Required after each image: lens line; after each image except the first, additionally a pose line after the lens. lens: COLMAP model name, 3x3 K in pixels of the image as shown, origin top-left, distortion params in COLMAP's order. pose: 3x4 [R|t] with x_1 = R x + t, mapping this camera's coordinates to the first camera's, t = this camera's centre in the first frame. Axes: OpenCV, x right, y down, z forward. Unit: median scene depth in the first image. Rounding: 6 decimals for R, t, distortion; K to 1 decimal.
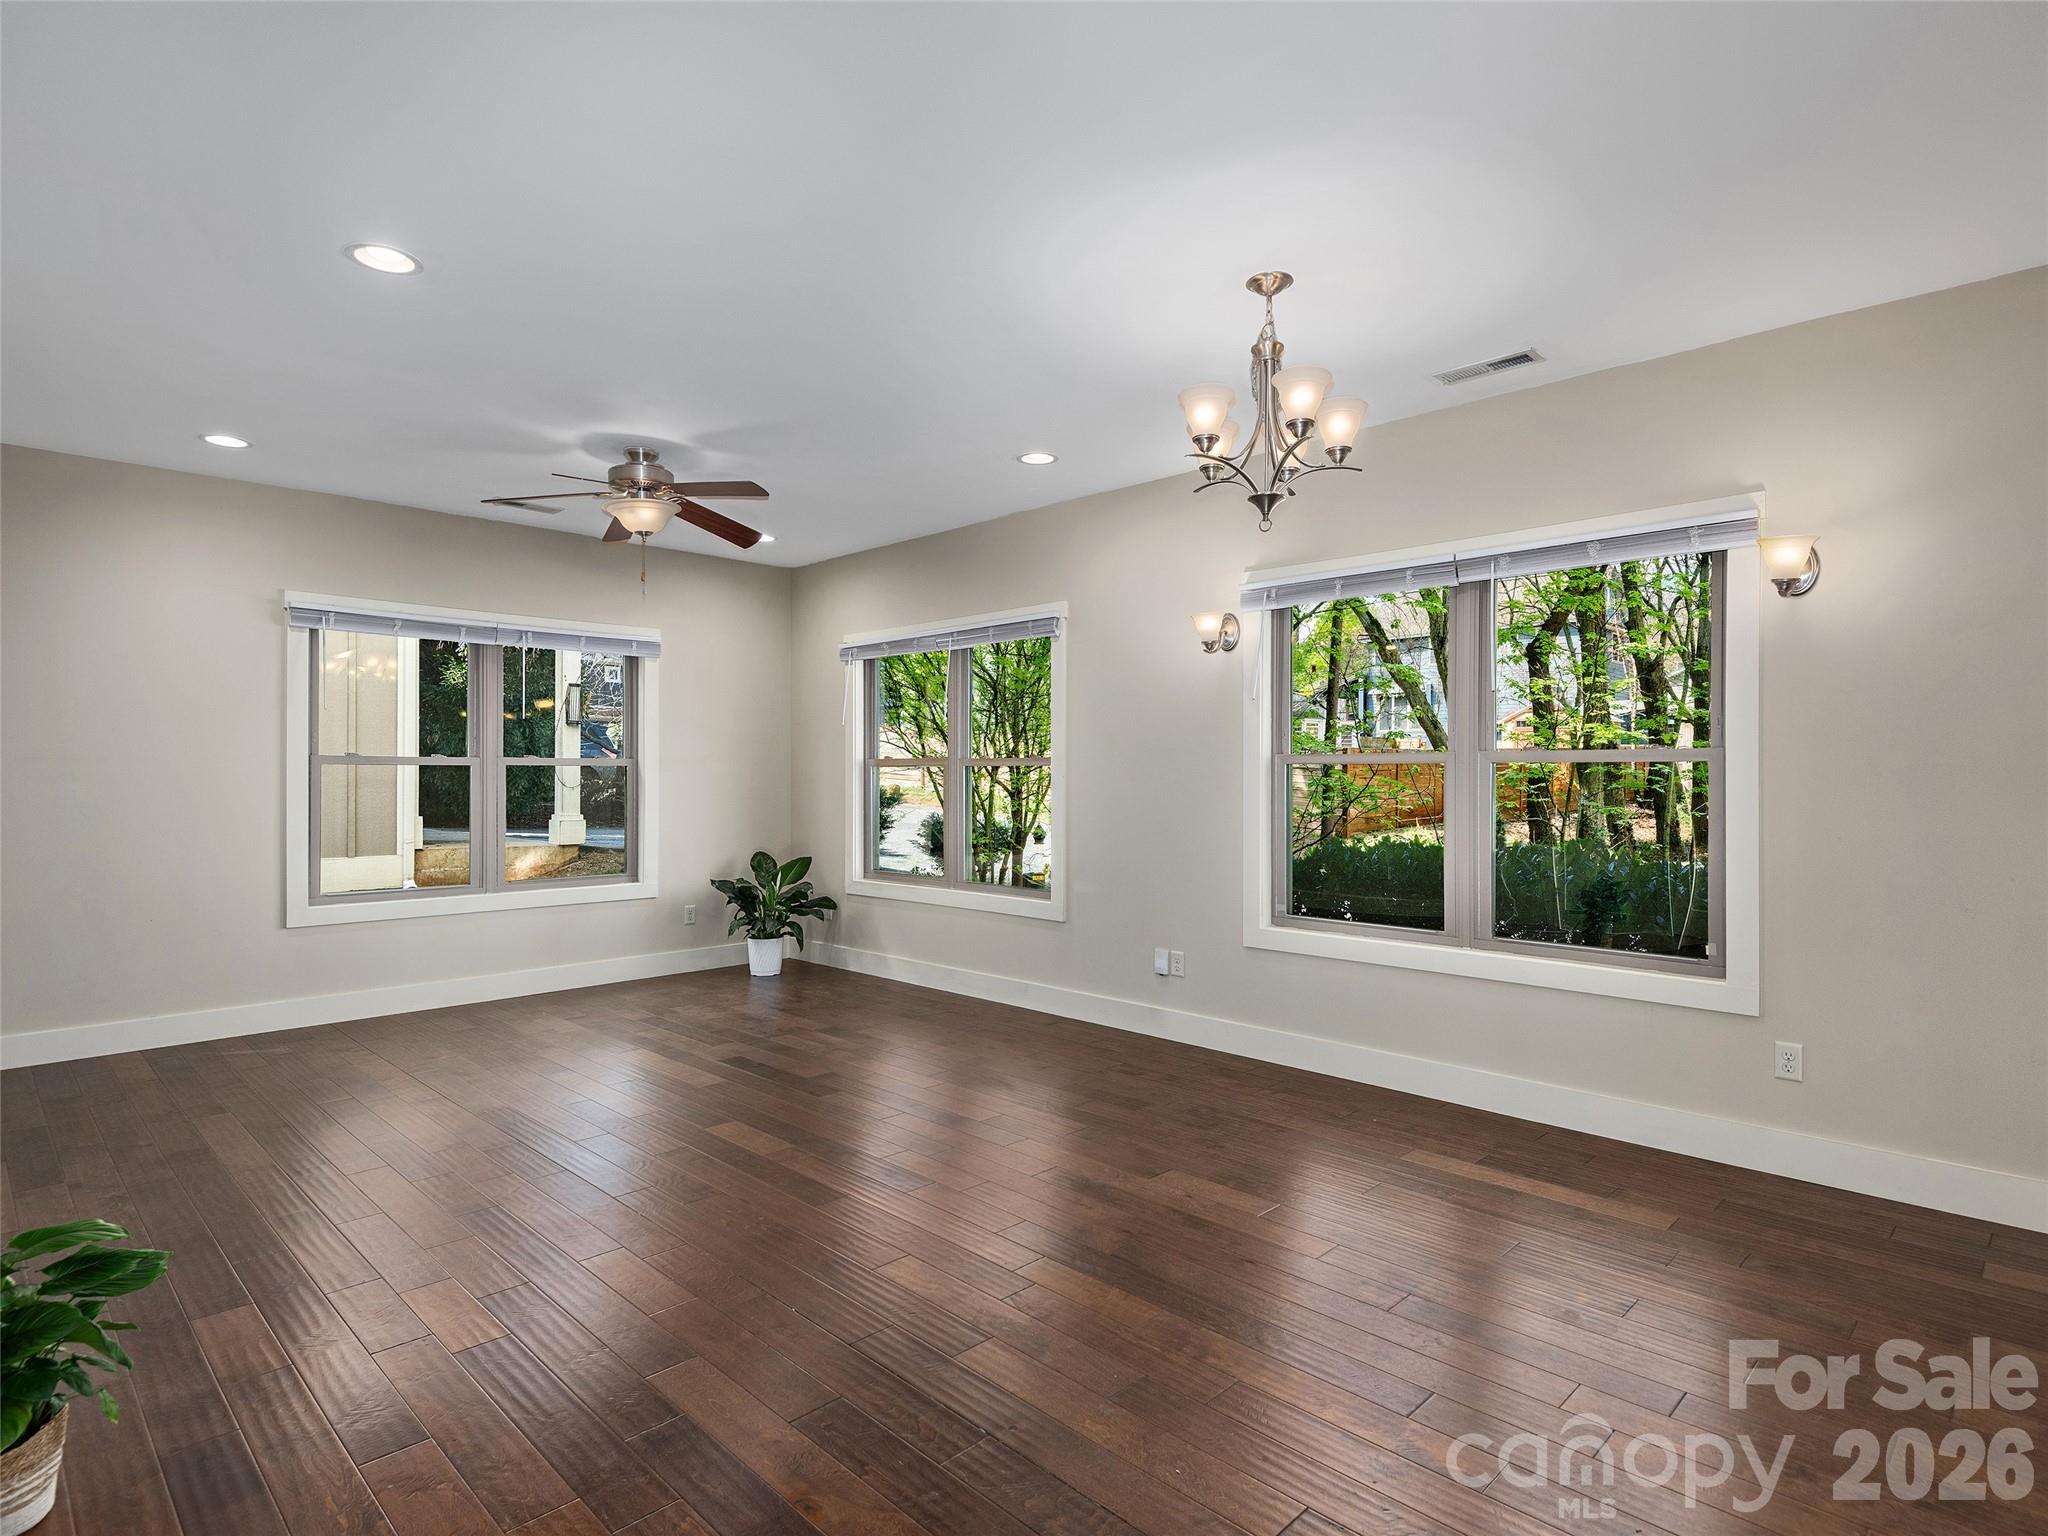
lens RADIAL K [[1062.6, 0, 1016.6], [0, 1062.6, 788.4], [0, 0, 1]] dist [0.006904, -0.003061]
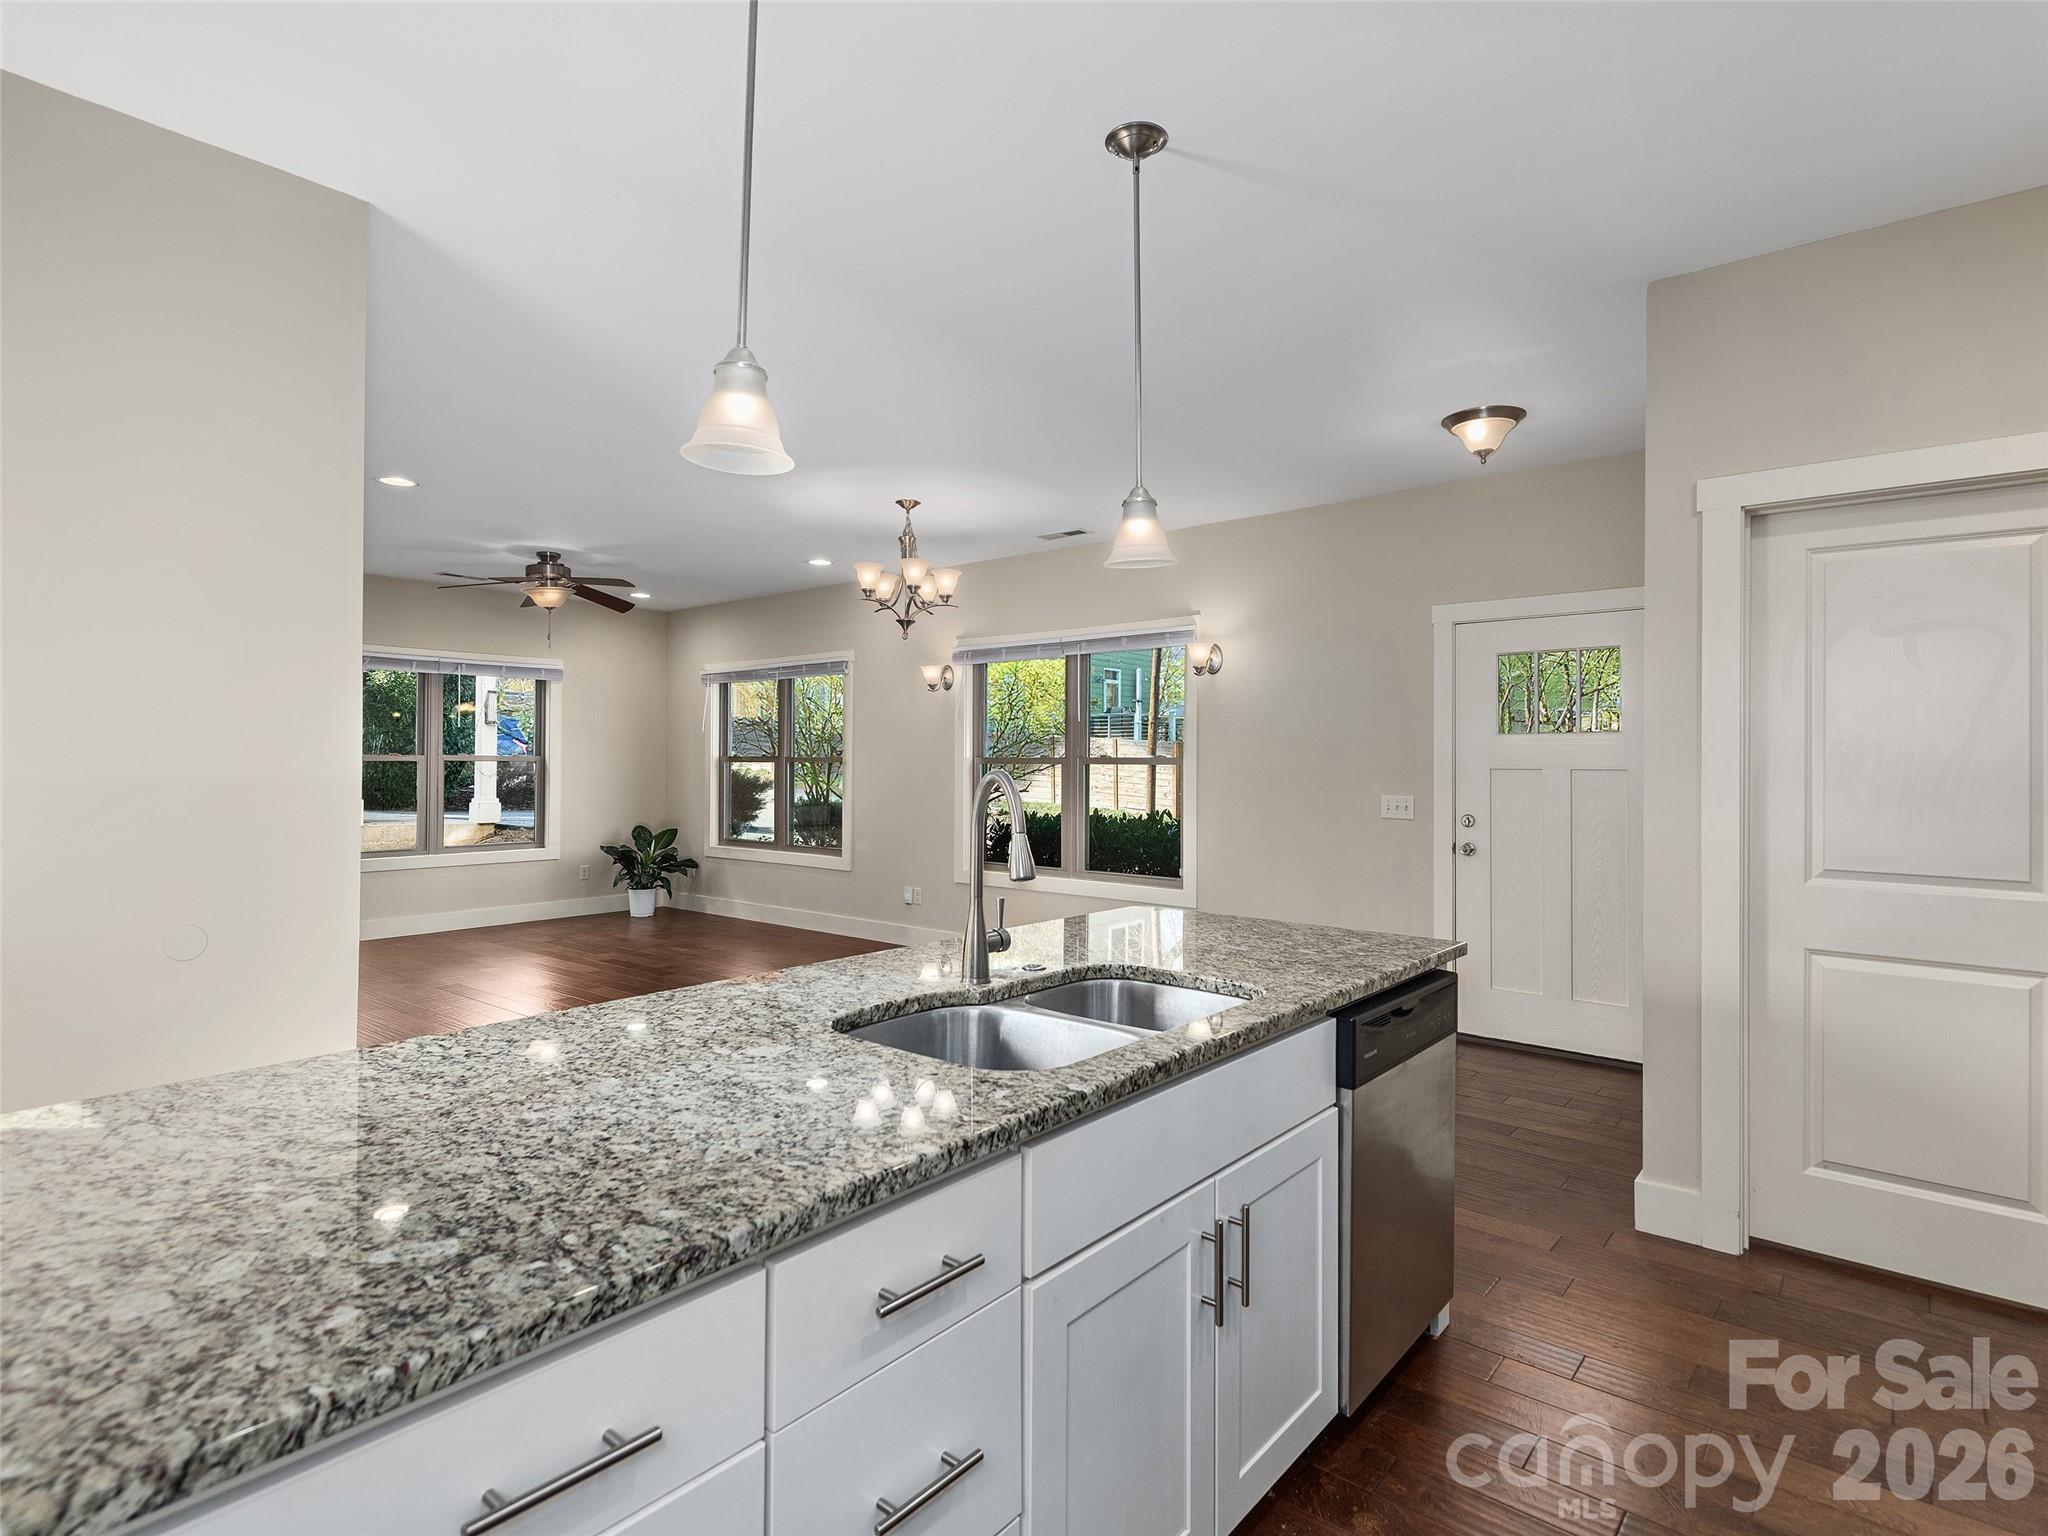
lens RADIAL K [[1062.6, 0, 1043.4], [0, 1062.6, 754.7], [0, 0, 1]] dist [0.006904, -0.003061]
pose [[0.995625, 0.002120, 0.093413, 0.146456], [-0.000484, 0.999846, -0.017536, -0.006840], [-0.093436, 0.017414, 0.995473, -0.401452]]
